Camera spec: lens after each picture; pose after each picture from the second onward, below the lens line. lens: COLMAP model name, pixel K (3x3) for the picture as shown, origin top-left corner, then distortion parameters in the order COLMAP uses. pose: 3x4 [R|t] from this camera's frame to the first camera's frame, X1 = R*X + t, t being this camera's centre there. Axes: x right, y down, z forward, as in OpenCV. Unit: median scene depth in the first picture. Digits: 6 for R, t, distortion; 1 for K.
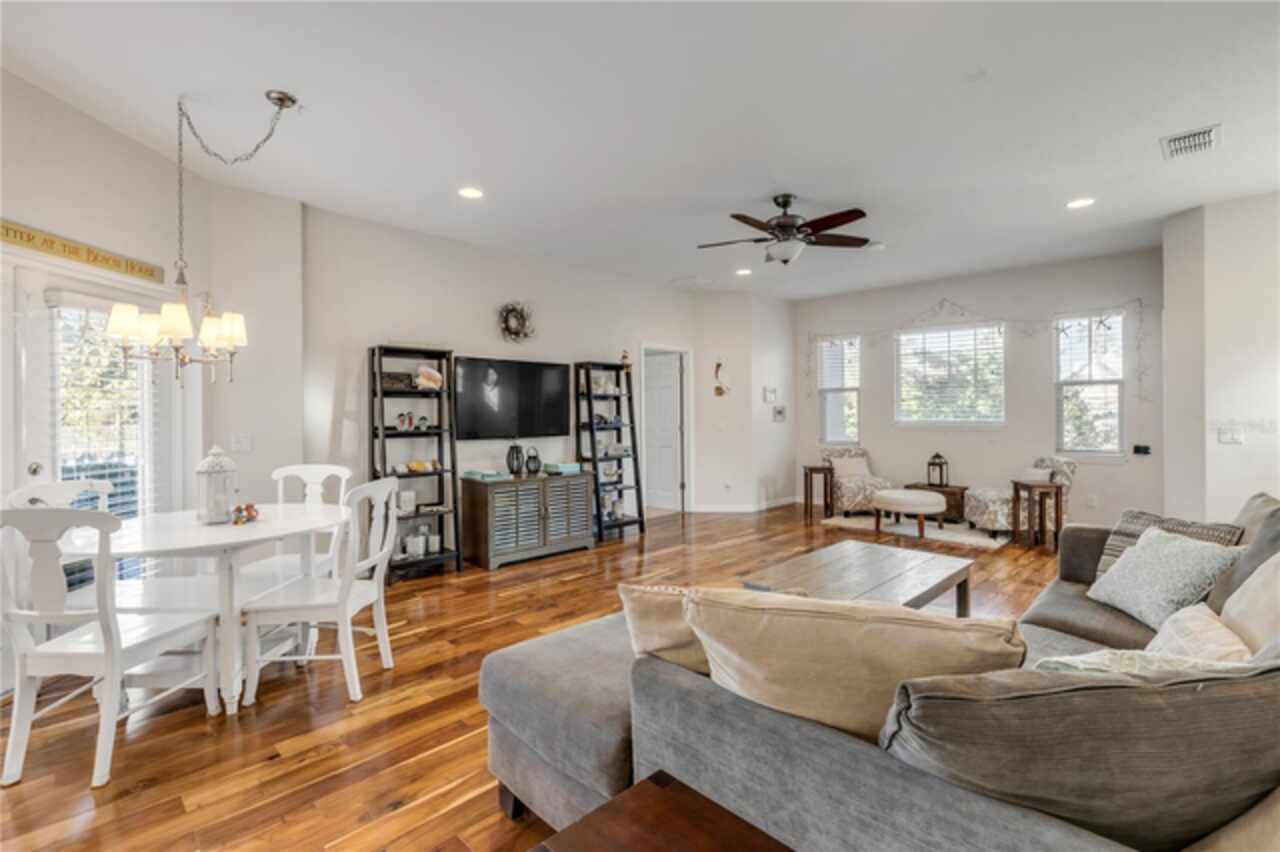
lens RADIAL K [[582.3, 0, 634.5], [0, 582.3, 407.1], [0, 0, 1]] dist [0.002515, -0.001943]
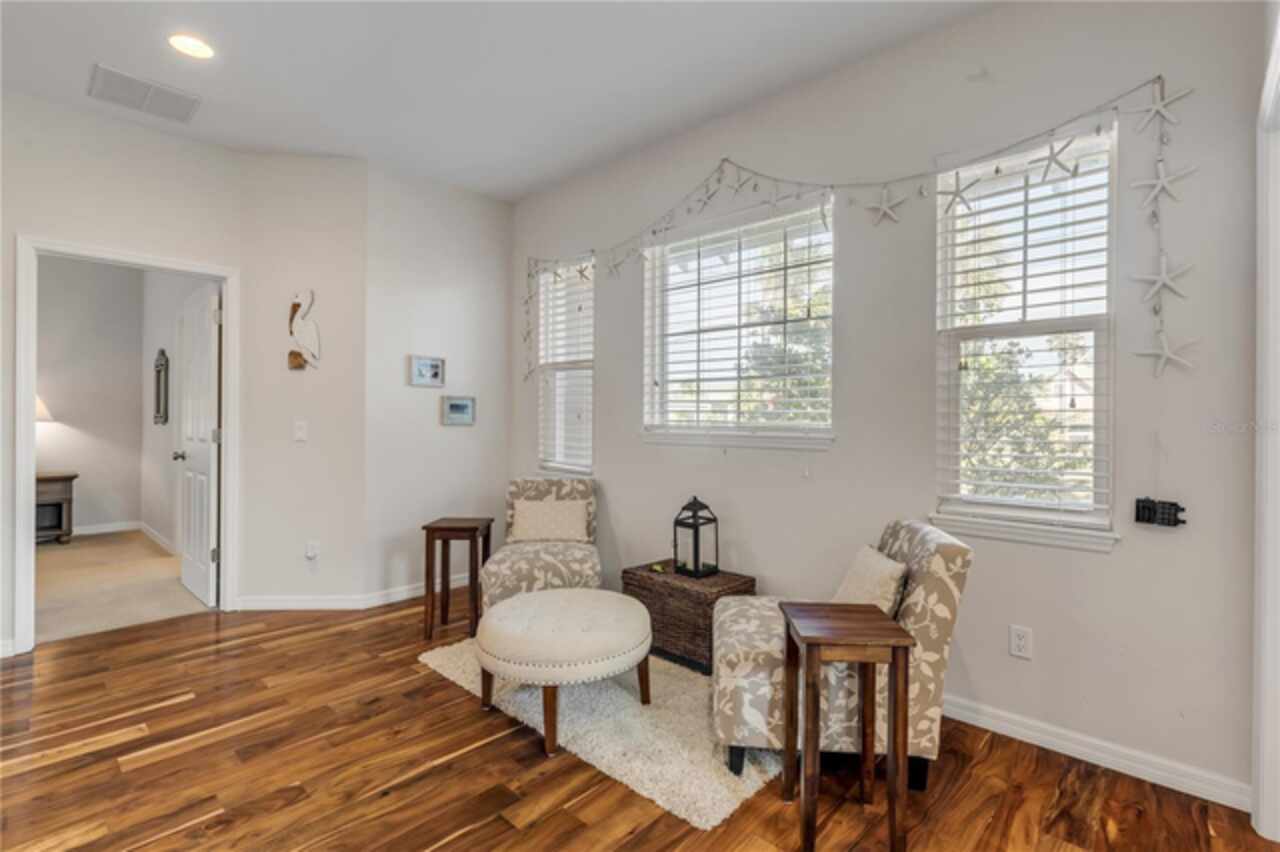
lens RADIAL K [[582.3, 0, 637.0], [0, 582.3, 419.7], [0, 0, 1]] dist [0.002515, -0.001943]
pose [[0.999253, 0.011661, 0.036838, 0.507332], [-0.012025, 0.999881, 0.009679, 0.016958], [-0.036721, -0.010115, 0.999274, 0.617117]]
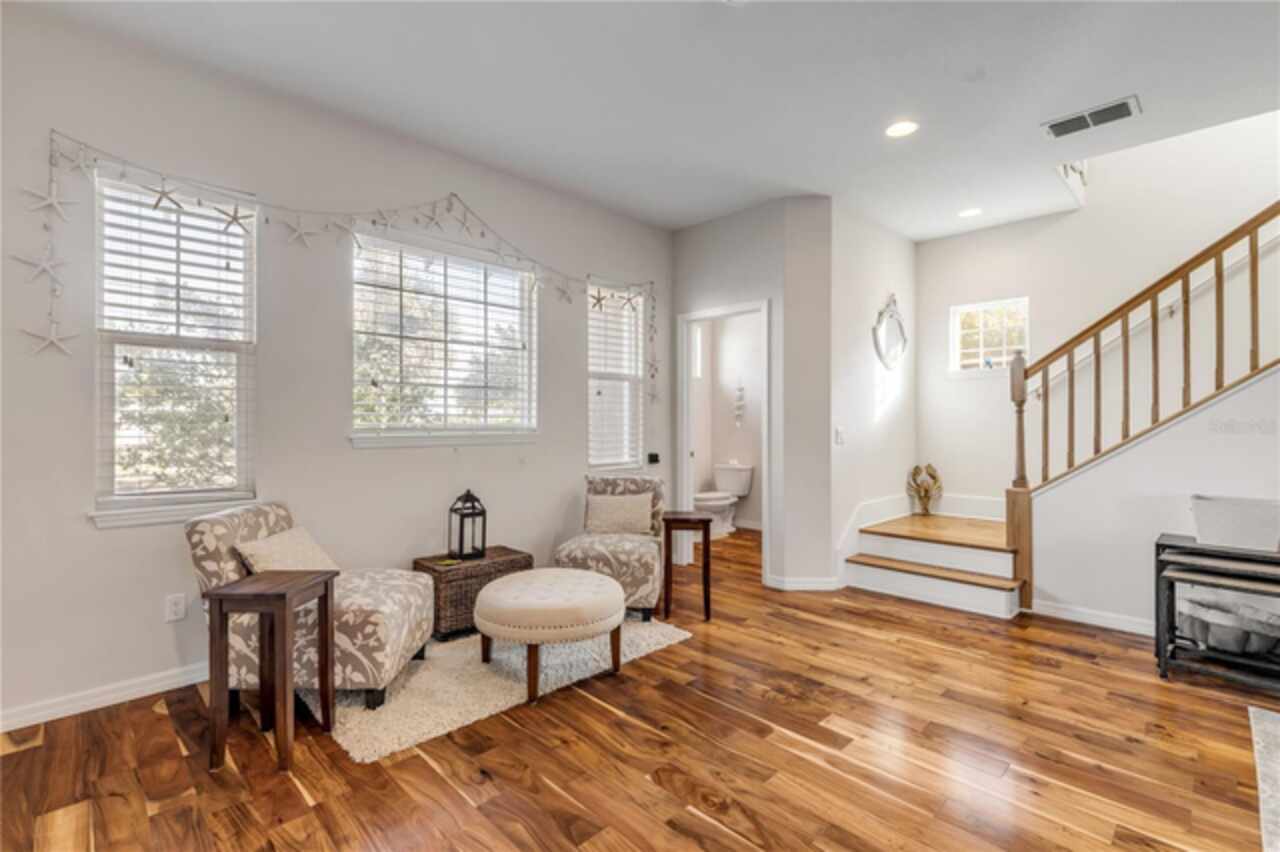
lens RADIAL K [[582.3, 0, 637.9], [0, 582.3, 421.8], [0, 0, 1]] dist [0.002515, -0.001943]
pose [[0.014041, 0.006113, 0.999883, 0.016238], [-0.009998, 0.999932, -0.005973, 0.022271], [-0.999851, -0.009913, 0.014101, 0.935589]]
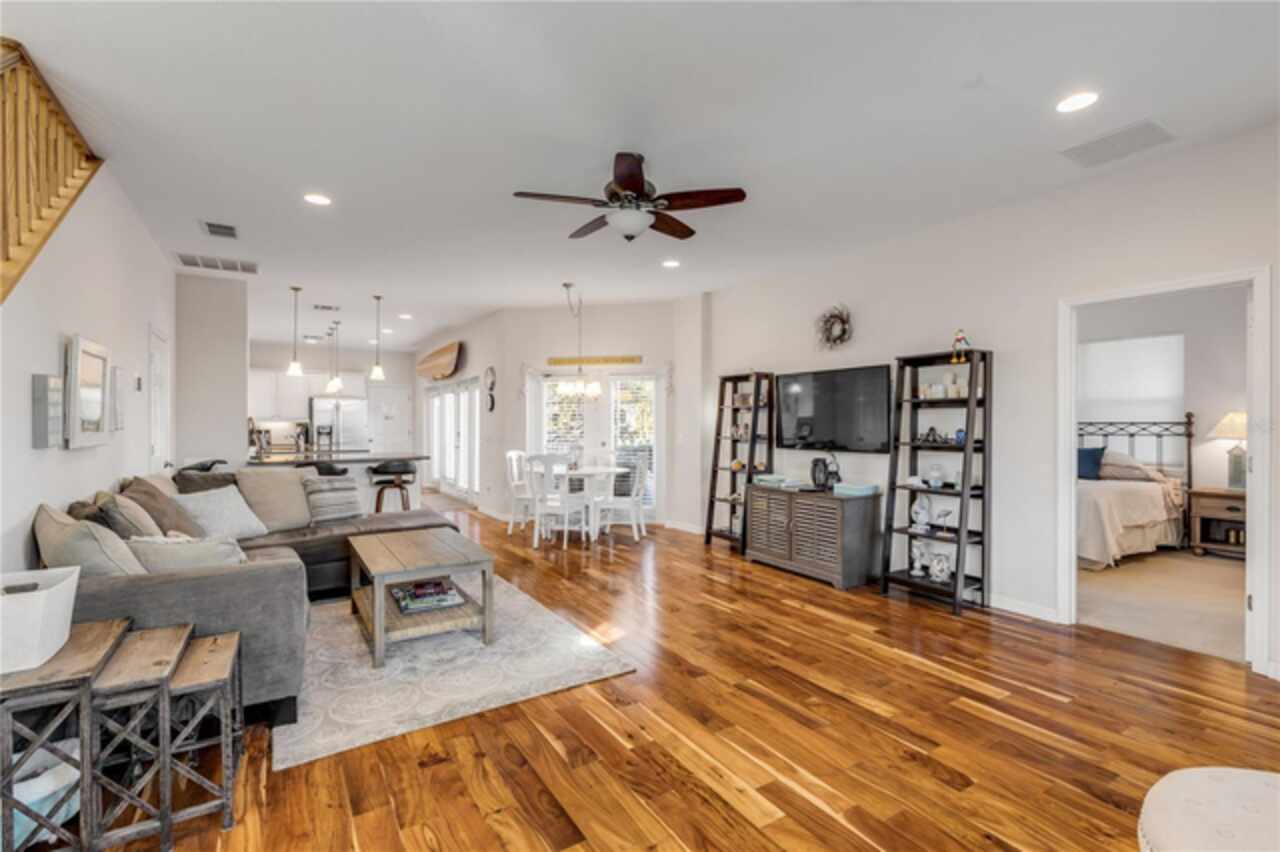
lens RADIAL K [[582.3, 0, 645.0], [0, 582.3, 424.5], [0, 0, 1]] dist [0.002515, -0.001943]
pose [[-0.209802, 0.006683, -0.977721, 0.716233], [0.007918, 0.999955, 0.005136, 0.002434], [0.977712, -0.006664, -0.209845, 0.815683]]
